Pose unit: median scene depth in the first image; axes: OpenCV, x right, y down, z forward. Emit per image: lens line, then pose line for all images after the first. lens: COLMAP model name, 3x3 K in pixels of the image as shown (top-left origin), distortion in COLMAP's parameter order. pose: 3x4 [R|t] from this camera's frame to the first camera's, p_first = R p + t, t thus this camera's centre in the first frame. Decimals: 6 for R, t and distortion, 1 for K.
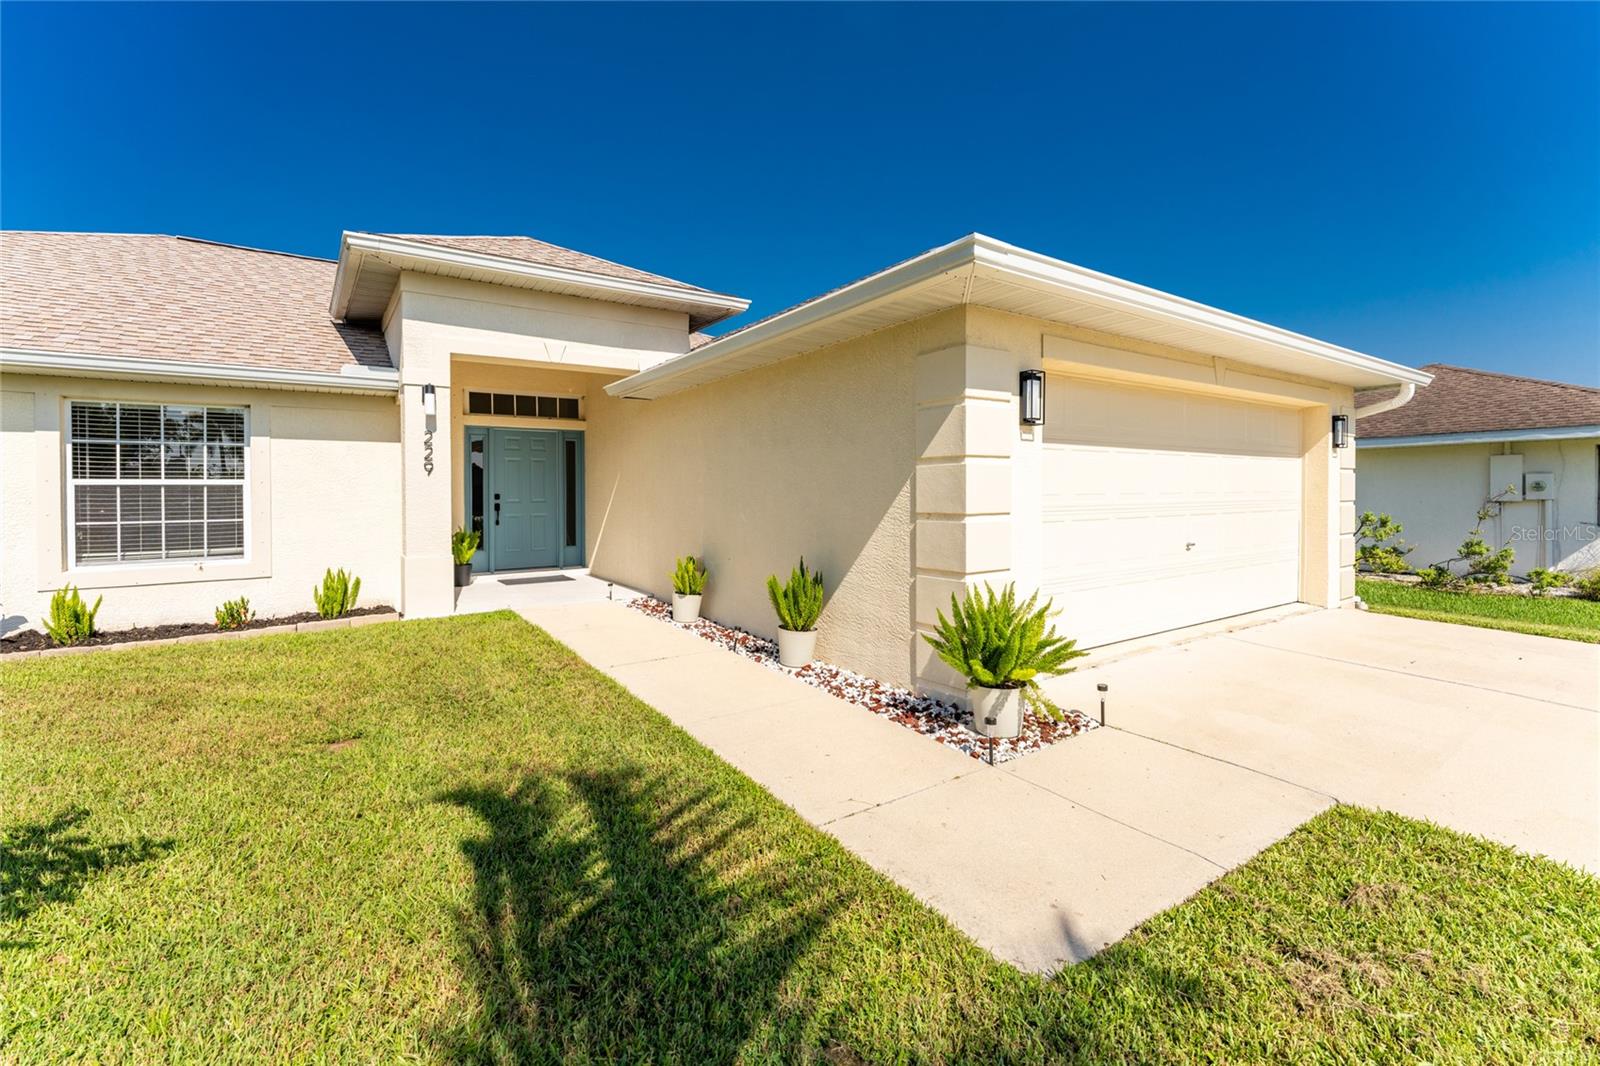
lens RADIAL K [[641.2, 0, 780.0], [0, 641.2, 502.6], [0, 0, 1]] dist [0.001211, 0.000185]
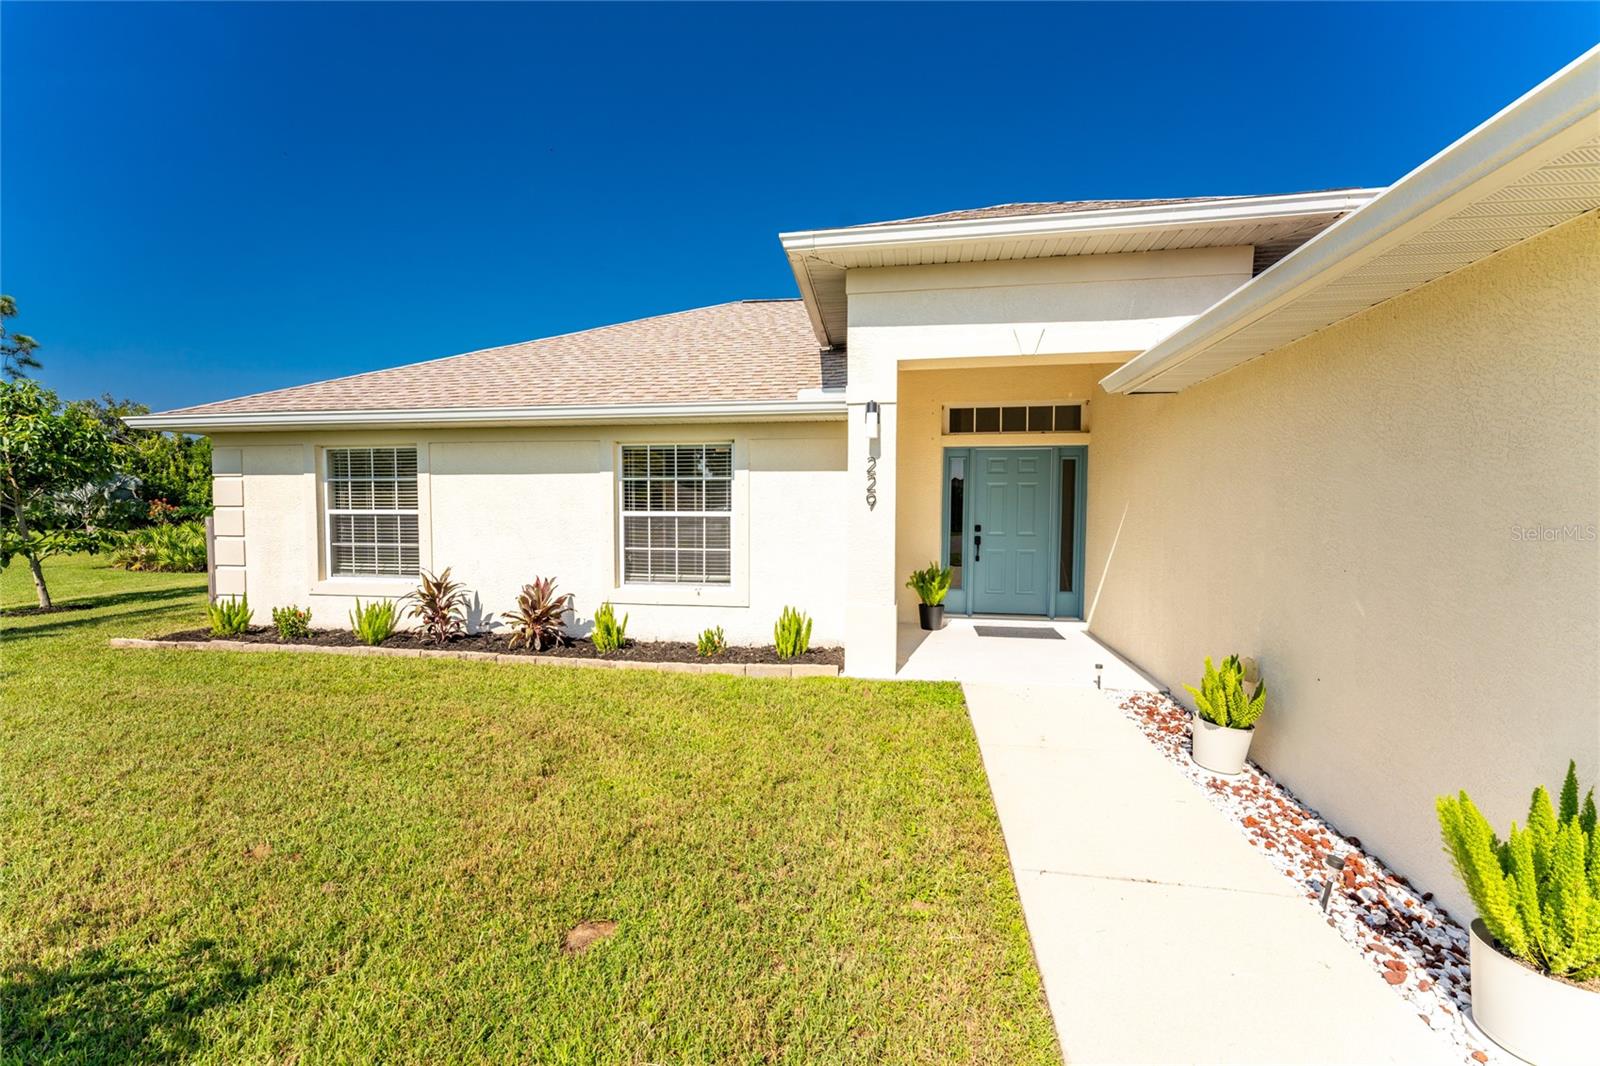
lens RADIAL K [[641.2, 0, 810.9], [0, 641.2, 533.0], [0, 0, 1]] dist [0.001211, 0.000185]
pose [[0.730171, 0.037838, -0.682216, -0.029126], [-0.021795, 0.999247, 0.032095, -0.038459], [0.682917, -0.008566, 0.730446, 0.338073]]
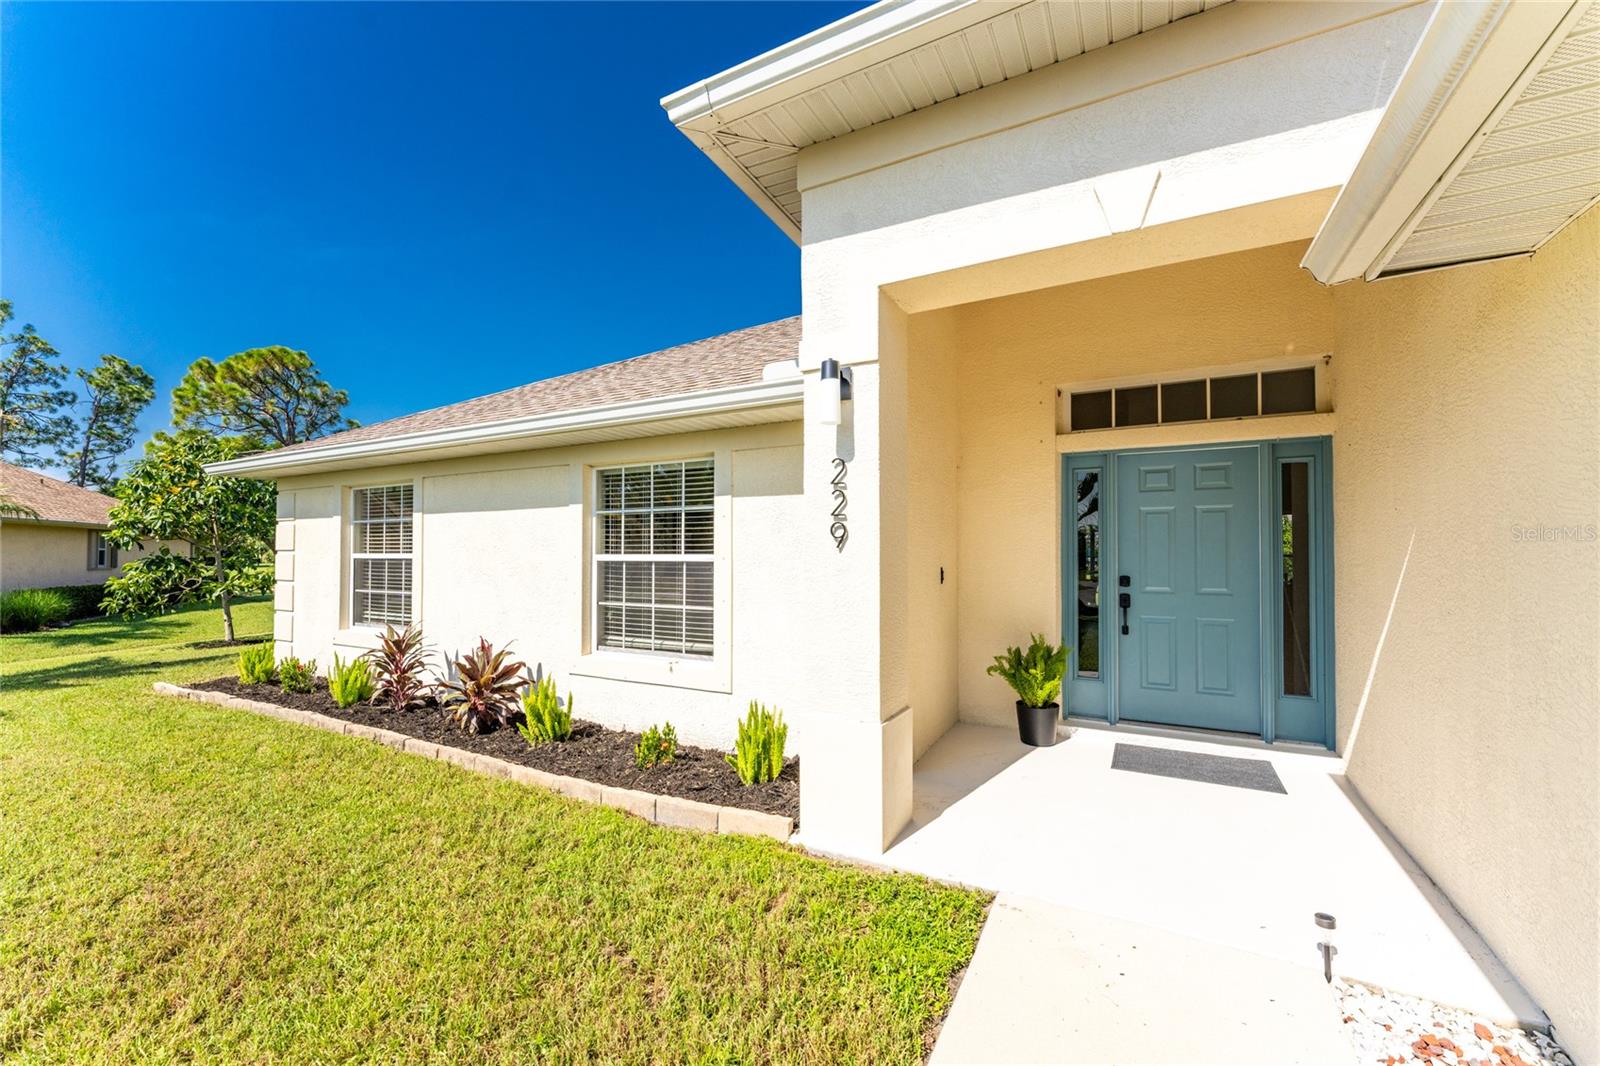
lens RADIAL K [[641.2, 0, 811.8], [0, 641.2, 536.7], [0, 0, 1]] dist [0.001211, 0.000185]
pose [[0.464833, -0.012551, -0.885309, -0.134438], [-0.019350, 0.999517, -0.024330, -0.041755], [0.885187, 0.028440, 0.464366, 0.779656]]
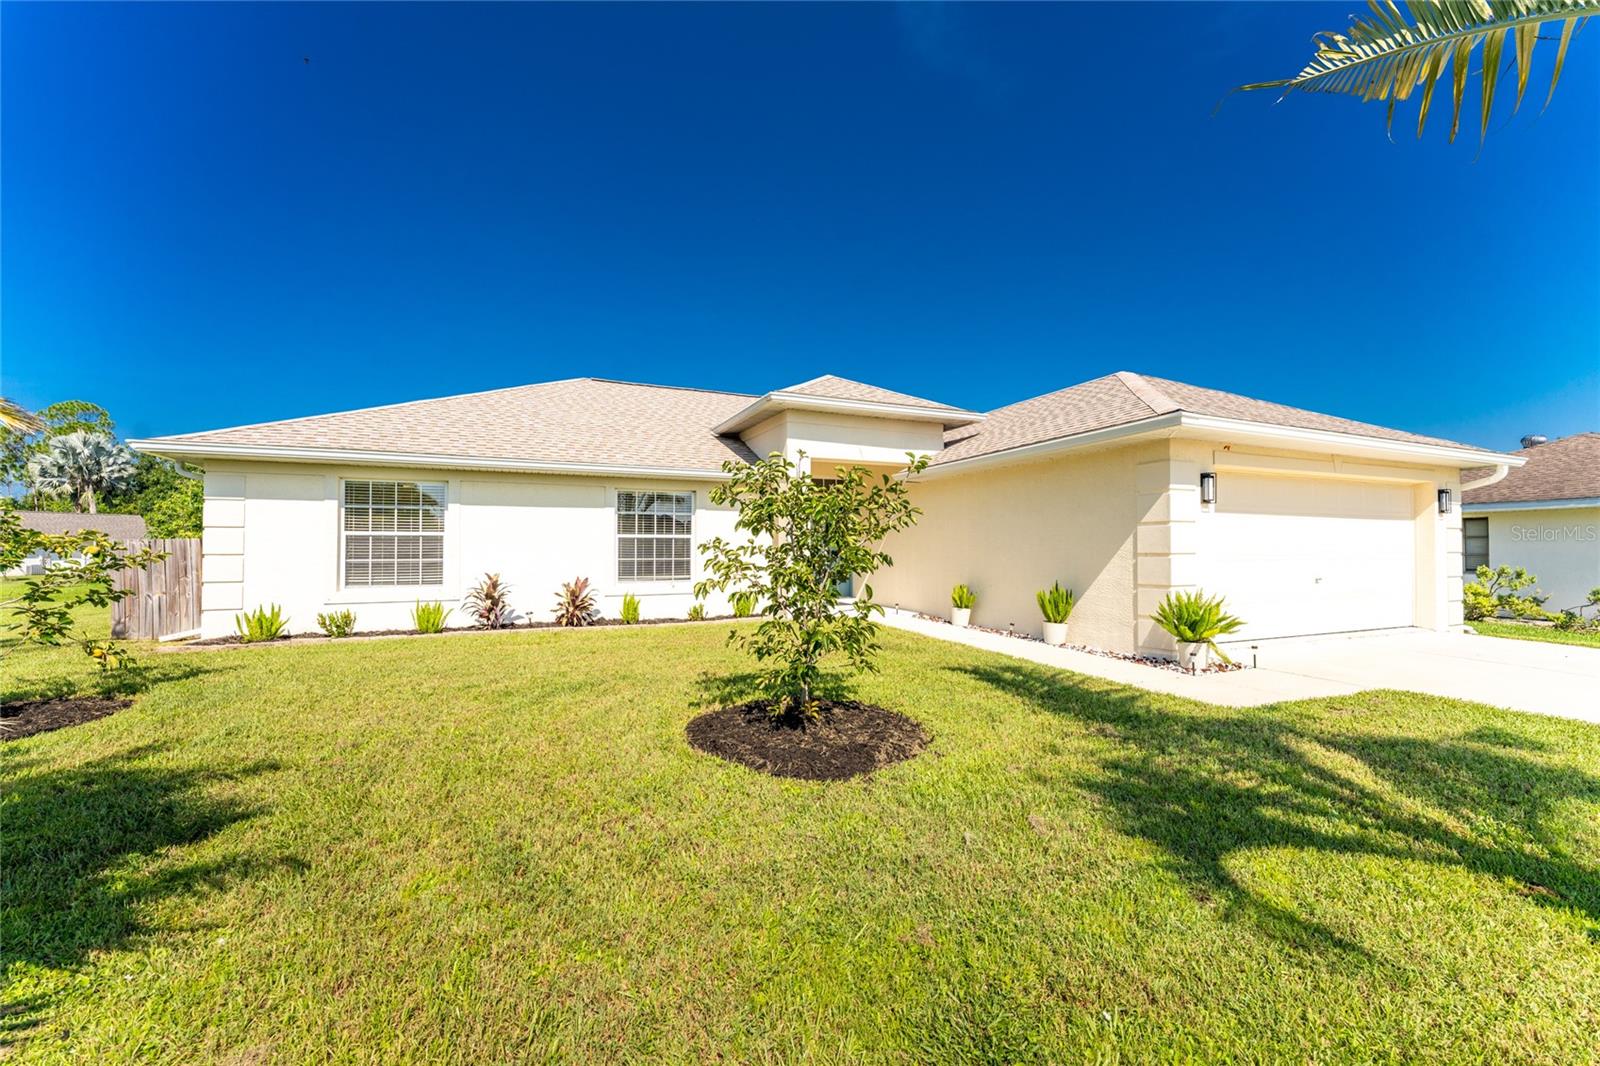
lens RADIAL K [[641.2, 0, 787.1], [0, 641.2, 544.3], [0, 0, 1]] dist [0.001211, 0.000185]
pose [[0.987273, 0.003909, -0.158985, -0.325287], [-0.008465, 0.999572, -0.027989, 0.034757], [0.158808, 0.028979, 0.986884, -0.636924]]
